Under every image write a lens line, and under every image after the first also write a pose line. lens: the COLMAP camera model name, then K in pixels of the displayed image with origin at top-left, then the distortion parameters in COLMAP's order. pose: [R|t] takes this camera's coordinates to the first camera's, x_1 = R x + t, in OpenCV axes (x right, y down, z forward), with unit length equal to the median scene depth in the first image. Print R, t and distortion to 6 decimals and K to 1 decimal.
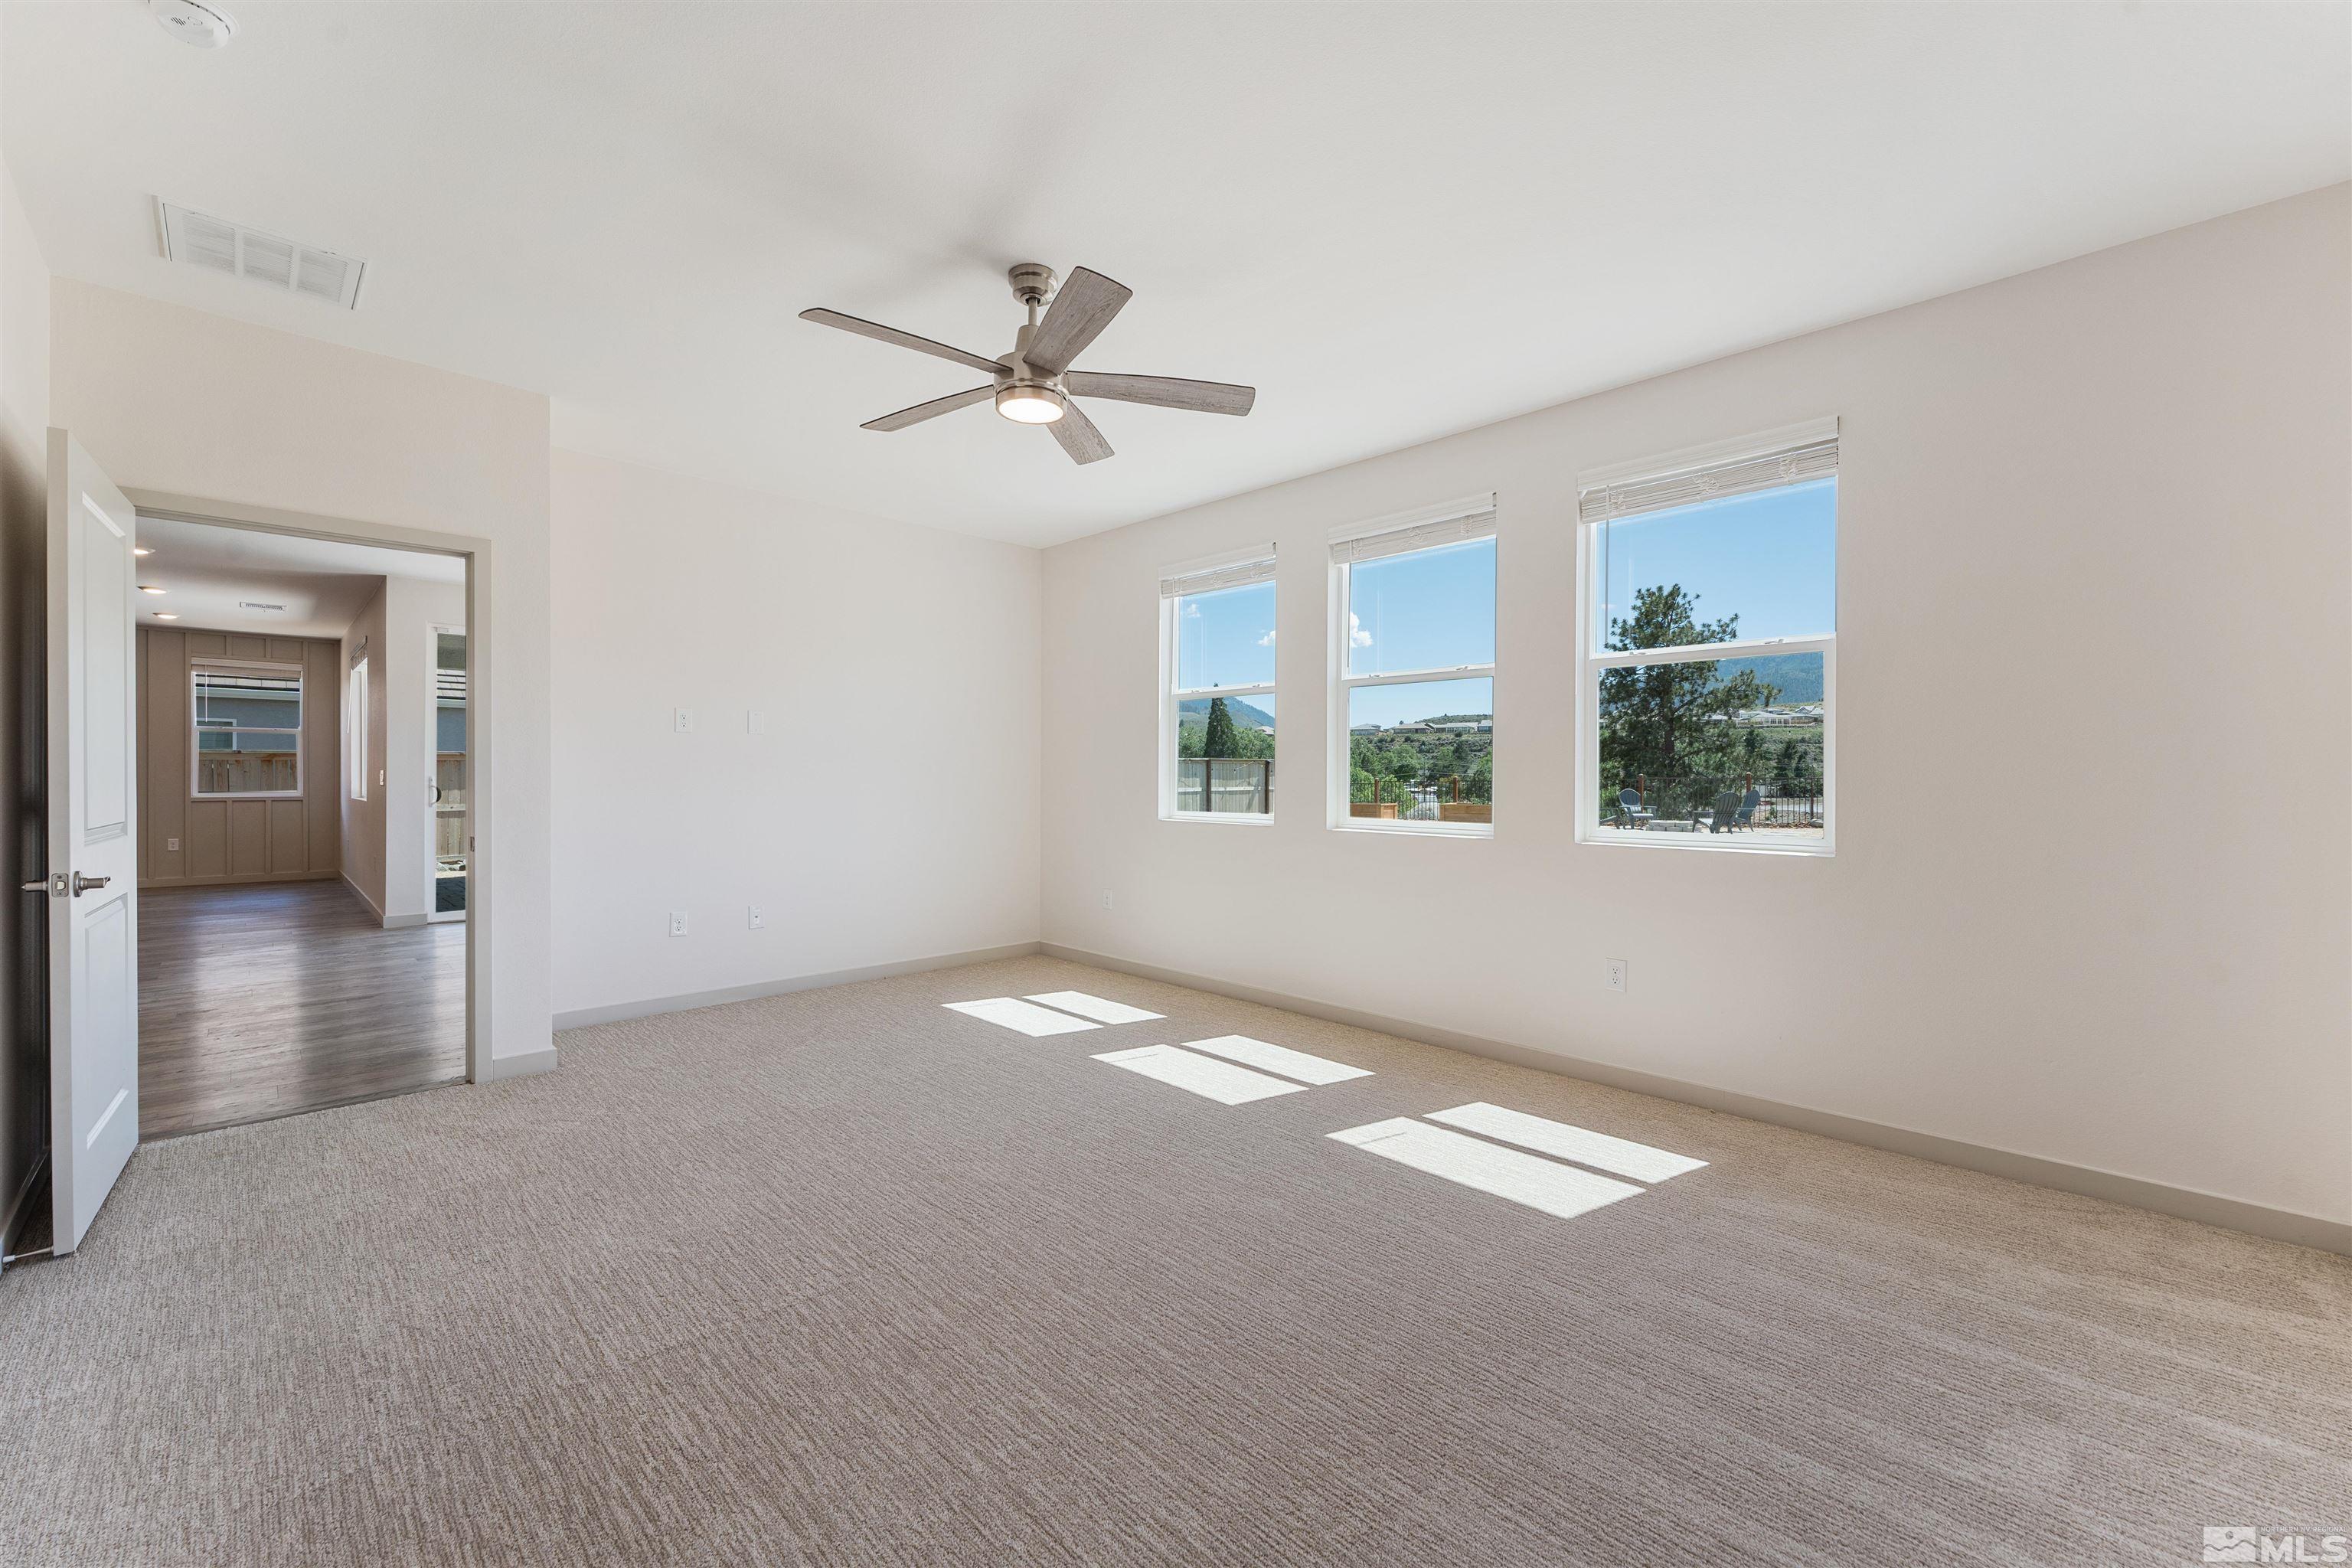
lens RADIAL K [[939.0, 0, 1209.6], [0, 939.0, 802.9], [0, 0, 1]] dist [-0.002898, 0.000179]
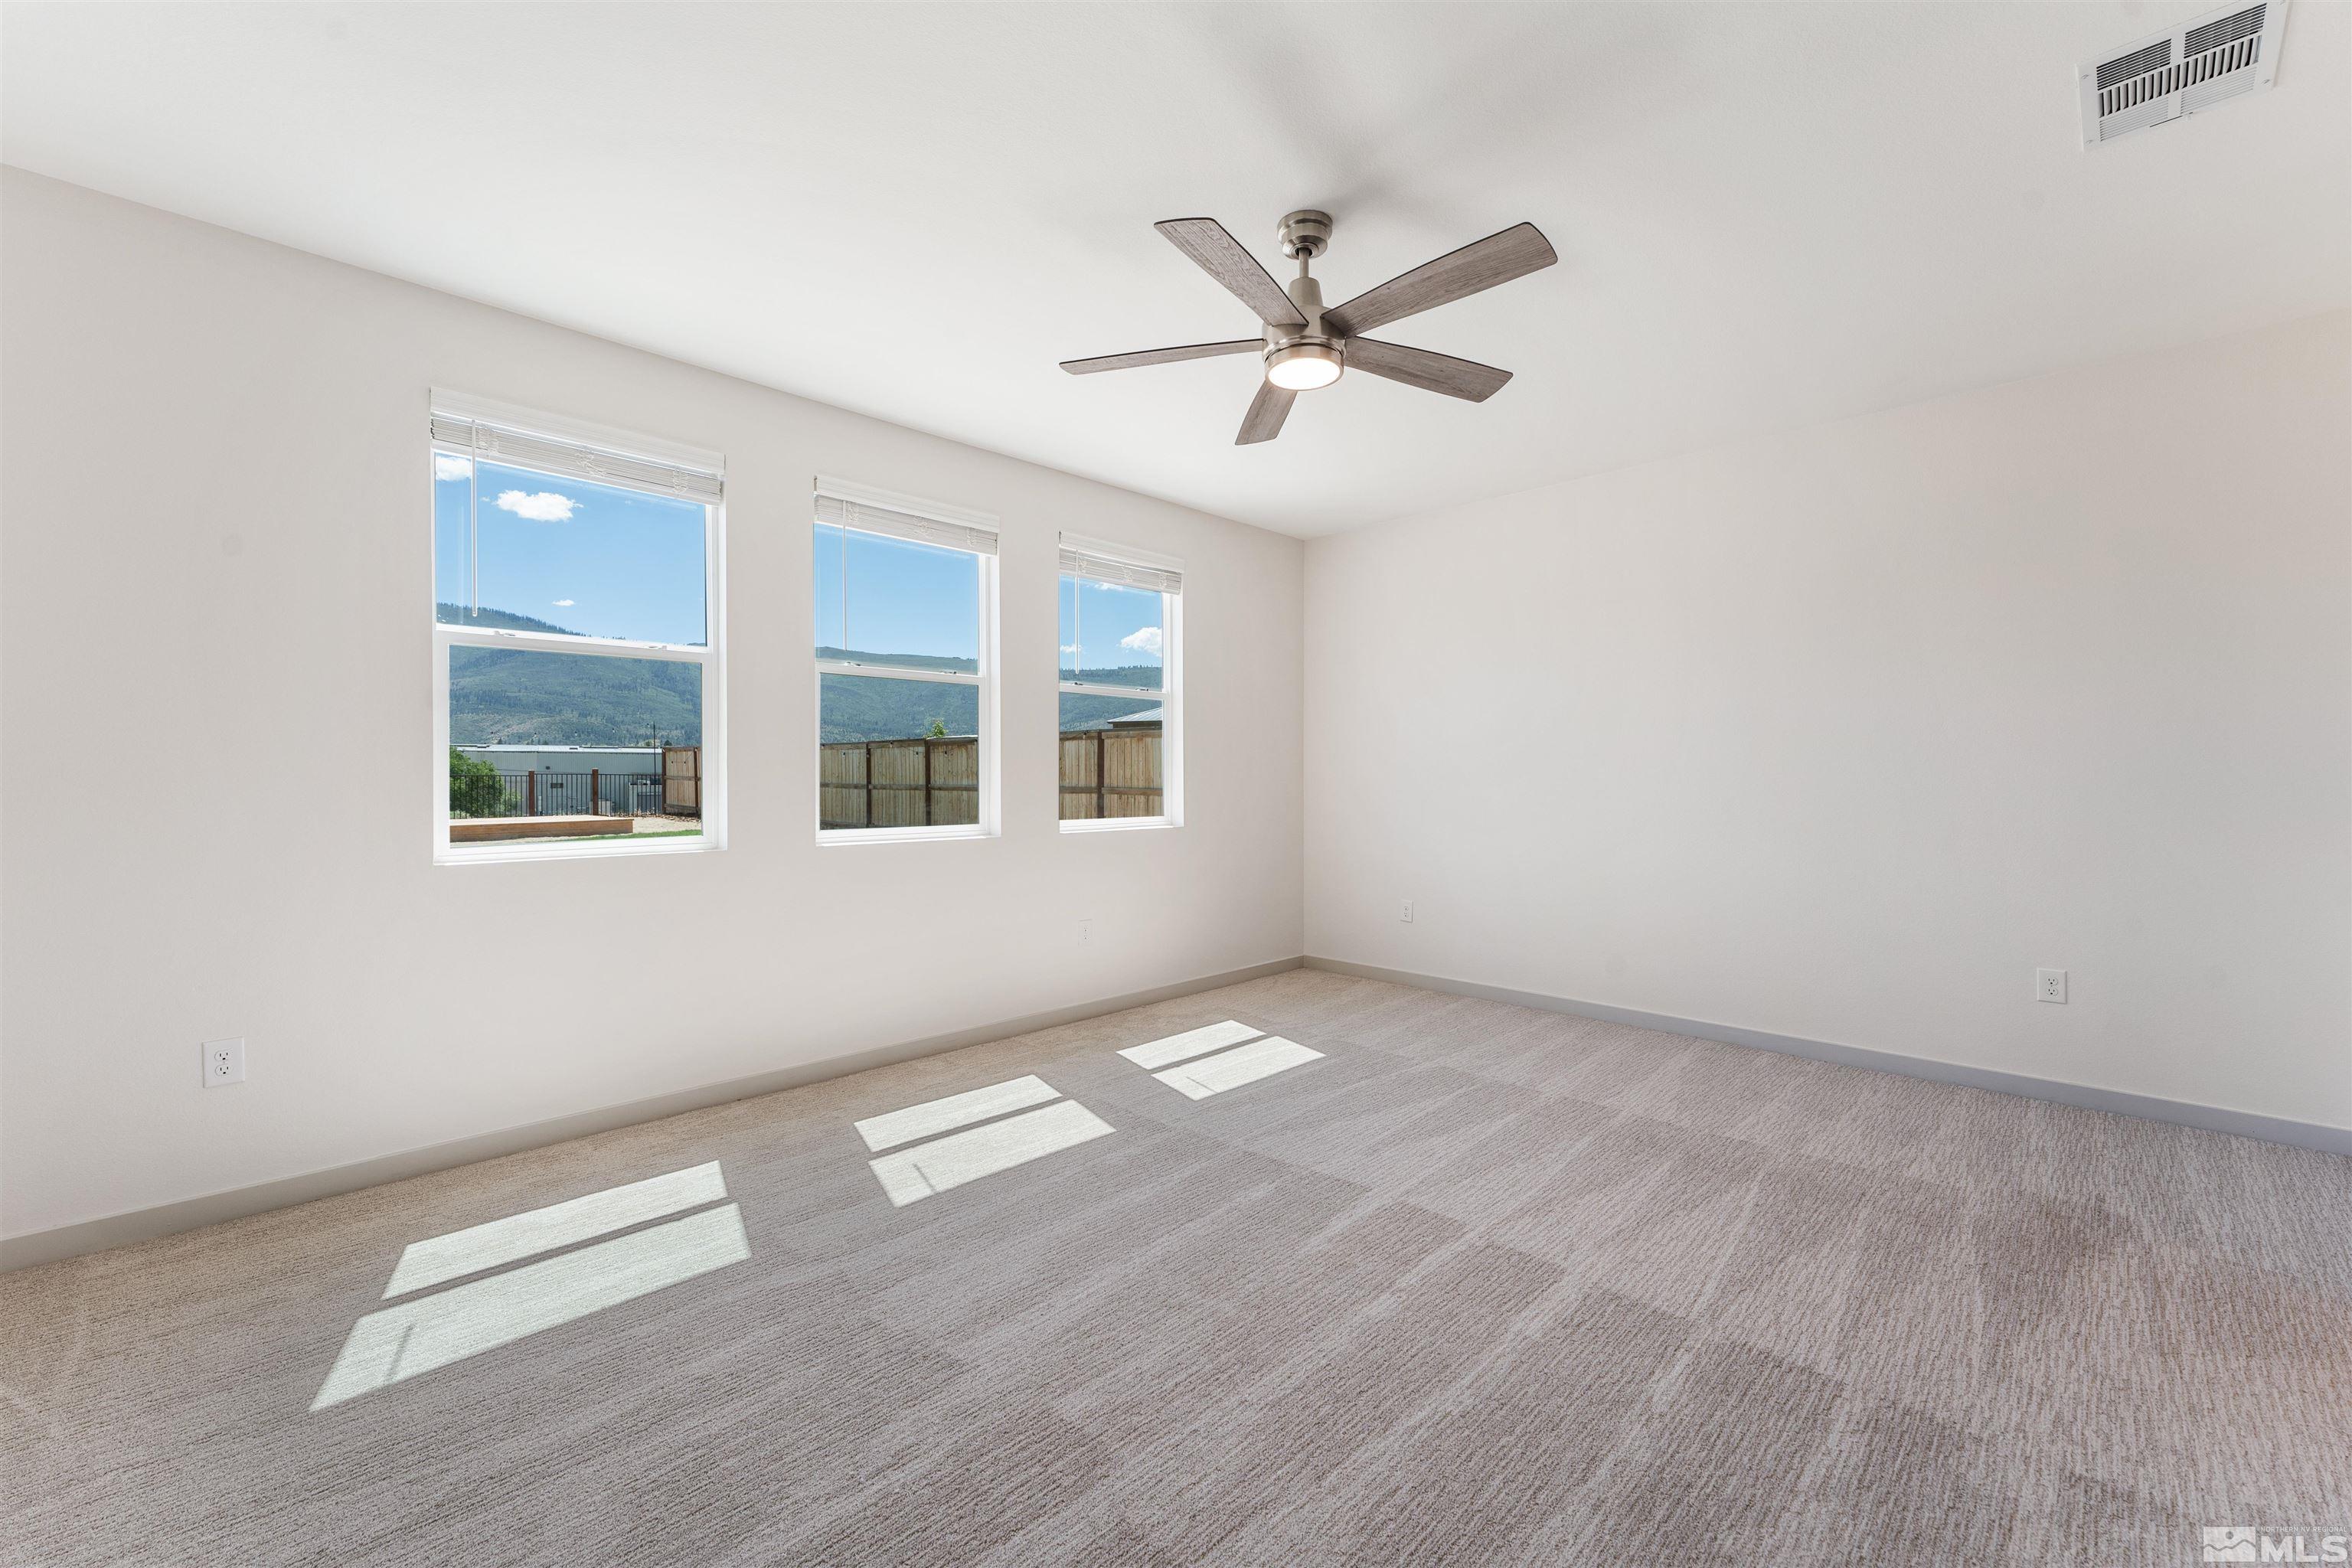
lens RADIAL K [[939.0, 0, 1189.7], [0, 939.0, 770.2], [0, 0, 1]] dist [-0.002898, 0.000179]
pose [[0.006650, 0.001801, 0.999976, -0.838143], [0.033436, 0.999439, -0.002022, -0.028948], [-0.999419, 0.033449, 0.006587, 0.834322]]
